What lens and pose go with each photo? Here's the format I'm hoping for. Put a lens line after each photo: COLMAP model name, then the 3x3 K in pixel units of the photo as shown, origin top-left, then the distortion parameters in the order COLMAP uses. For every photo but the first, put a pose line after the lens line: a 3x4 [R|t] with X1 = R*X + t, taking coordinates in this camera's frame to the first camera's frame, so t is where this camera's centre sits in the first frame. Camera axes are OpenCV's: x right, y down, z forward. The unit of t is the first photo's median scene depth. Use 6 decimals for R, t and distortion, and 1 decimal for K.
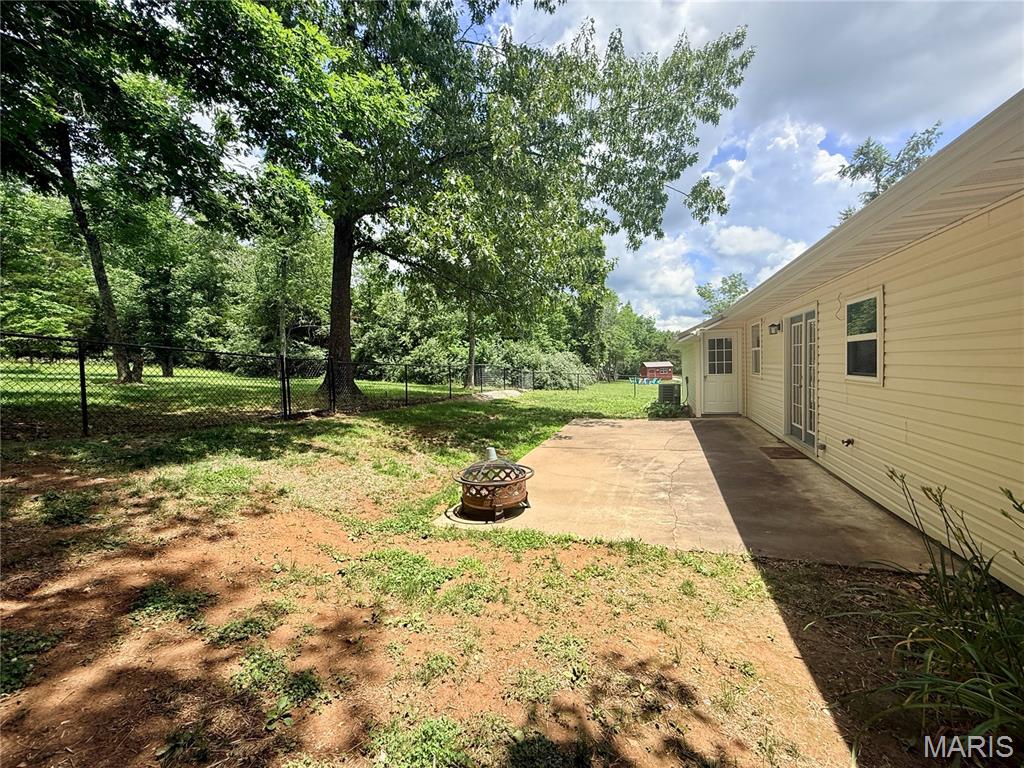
lens RADIAL K [[409.3, 0, 509.7], [0, 409.3, 385.1], [0, 0, 1]] dist [-0.000266, 0.000122]
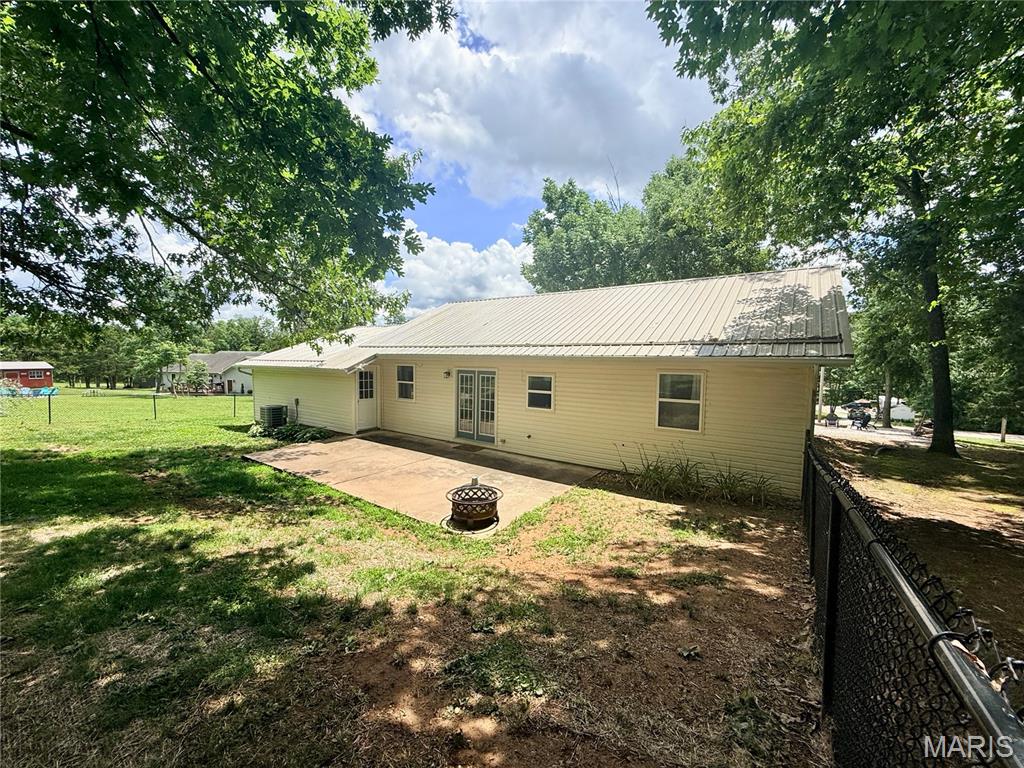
lens RADIAL K [[407.0, 0, 512.0], [0, 407.0, 384.0], [0, 0, 1]] dist [-0.002346, -0.000117]
pose [[0.269574, -0.018765, 0.962797, -0.271291], [0.022144, 0.999667, 0.013284, -0.036566], [-0.962725, 0.017739, 0.269900, 0.095790]]
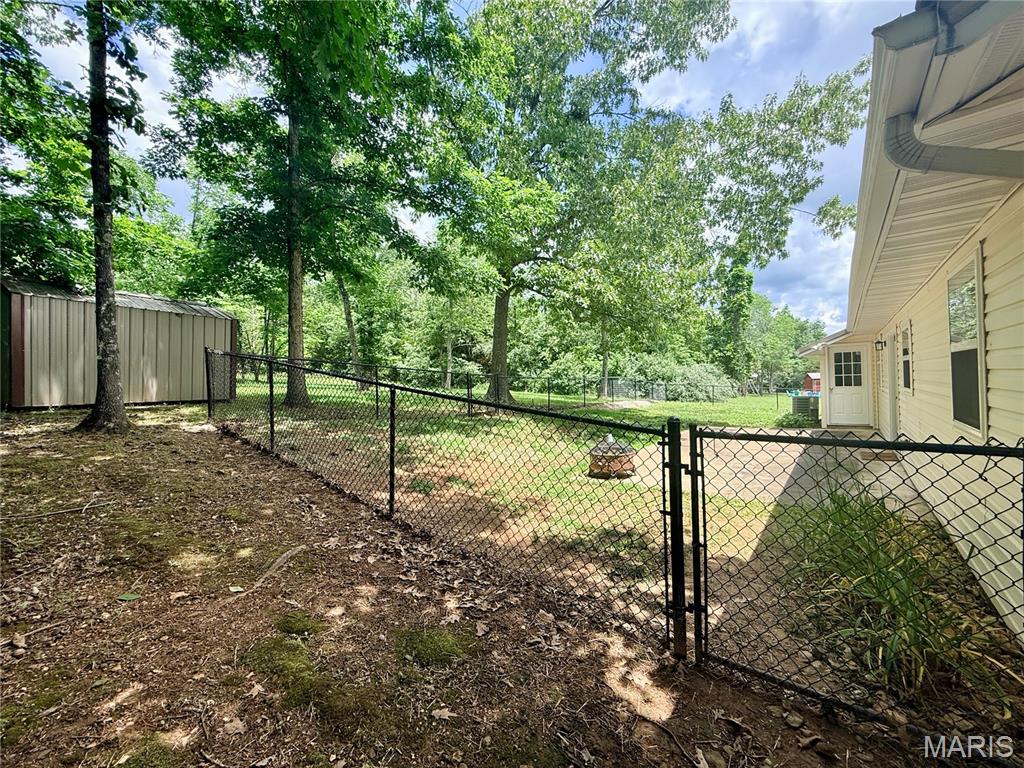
lens RADIAL K [[409.3, 0, 509.7], [0, 409.3, 385.1], [0, 0, 1]] dist [-0.000266, 0.000122]
pose [[0.946490, 0.003288, -0.322715, 0.018886], [-0.012494, 0.999572, -0.026461, 0.003269], [0.322490, 0.029077, 0.946126, -0.112555]]
